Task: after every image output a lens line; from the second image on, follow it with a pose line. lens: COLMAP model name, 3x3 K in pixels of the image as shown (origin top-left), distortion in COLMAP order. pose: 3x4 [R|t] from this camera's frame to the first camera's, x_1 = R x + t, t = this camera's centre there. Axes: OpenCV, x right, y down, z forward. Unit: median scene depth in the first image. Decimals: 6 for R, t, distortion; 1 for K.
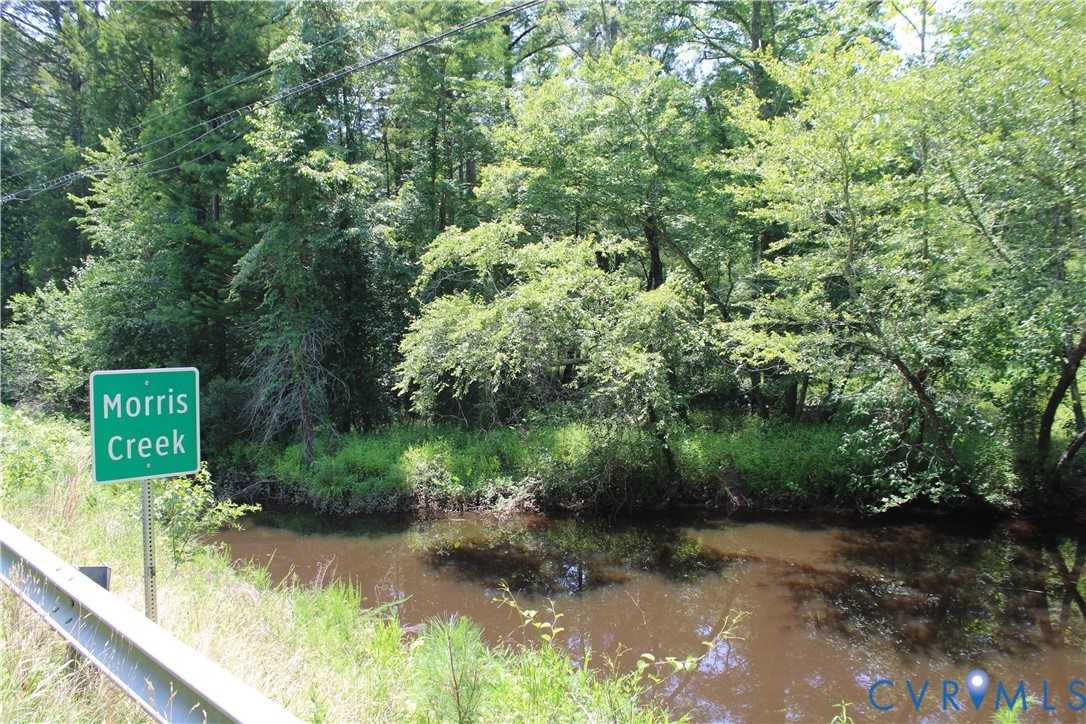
lens RADIAL K [[898.1, 0, 543.0], [0, 898.1, 362.0], [0, 0, 1]] dist [-0.171324, 0.145465]
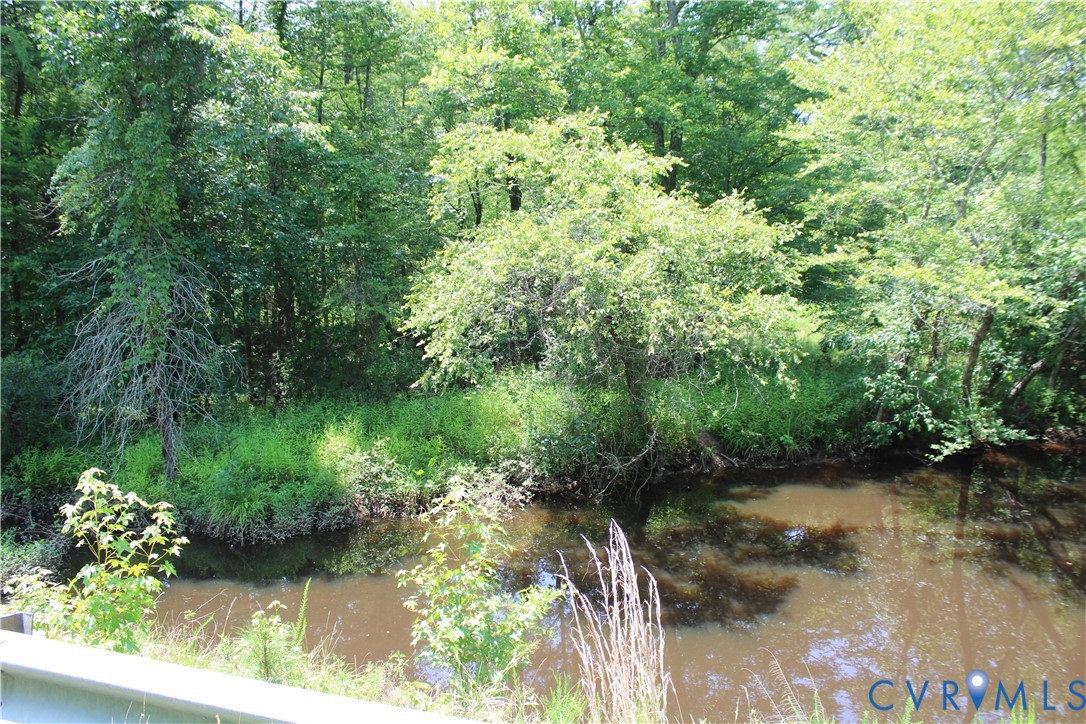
lens RADIAL K [[898.1, 0, 543.0], [0, 898.1, 362.0], [0, 0, 1]] dist [-0.171324, 0.145465]
pose [[0.897904, -0.059311, 0.436177, -0.326893], [0.032510, 0.997110, 0.068662, -0.008738], [-0.438989, -0.047471, 0.897237, 0.297141]]
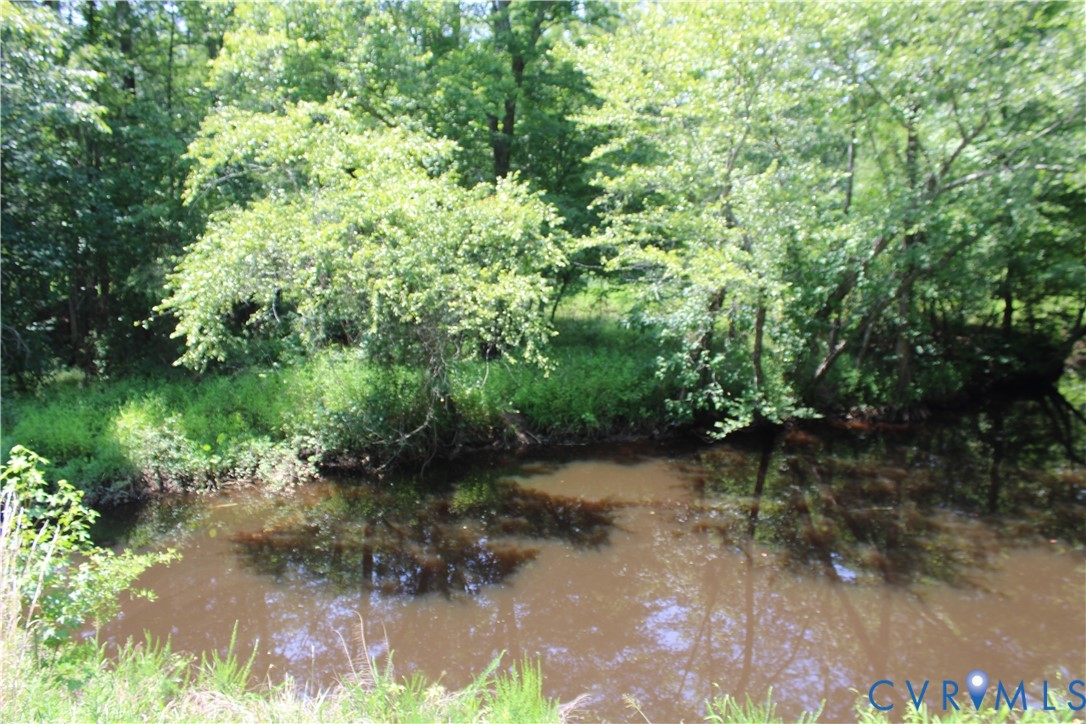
lens RADIAL K [[898.1, 0, 543.0], [0, 898.1, 362.0], [0, 0, 1]] dist [-0.171324, 0.145465]
pose [[0.856881, -0.066381, 0.511222, -0.231305], [0.021015, 0.995348, 0.094020, -0.006467], [-0.515085, -0.069821, 0.854290, 0.222999]]
